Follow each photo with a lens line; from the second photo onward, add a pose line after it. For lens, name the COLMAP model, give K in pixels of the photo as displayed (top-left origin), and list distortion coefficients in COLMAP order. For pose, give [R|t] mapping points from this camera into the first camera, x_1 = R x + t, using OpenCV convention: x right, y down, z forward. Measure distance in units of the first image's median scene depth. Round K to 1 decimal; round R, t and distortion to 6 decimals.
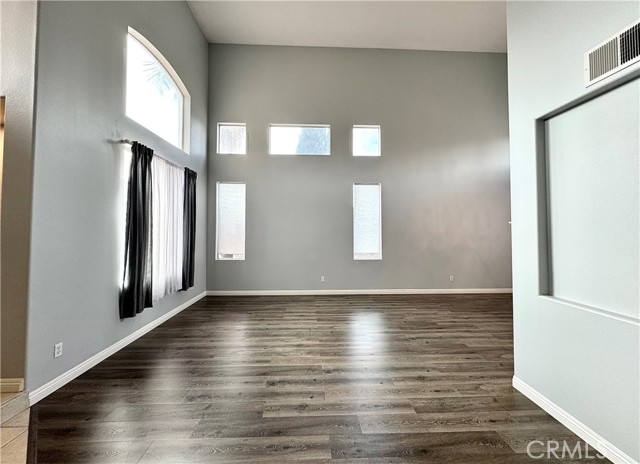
lens RADIAL K [[252.7, 0, 318.2], [0, 252.7, 229.3], [0, 0, 1]] dist [-0.005871, 0.000102]
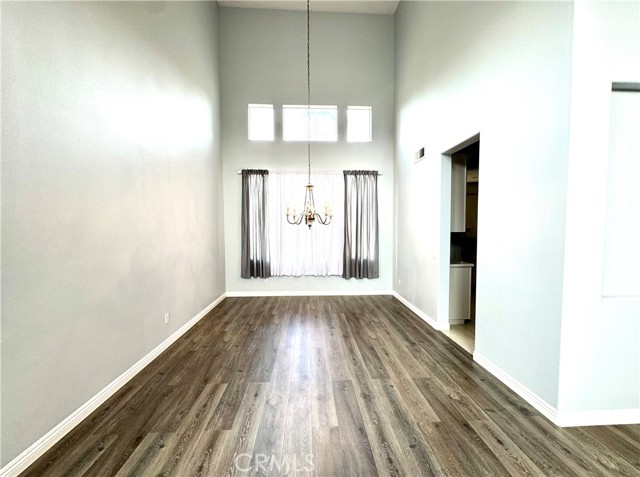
lens RADIAL K [[256.4, 0, 317.8], [0, 256.4, 239.5], [0, 0, 1]] dist [-0.006038, -0.000228]
pose [[0.000290, -0.046602, 0.998913, 0.031599], [0.001143, 0.998913, 0.046602, 0.020896], [-0.999999, 0.001128, 0.000343, 1.242313]]
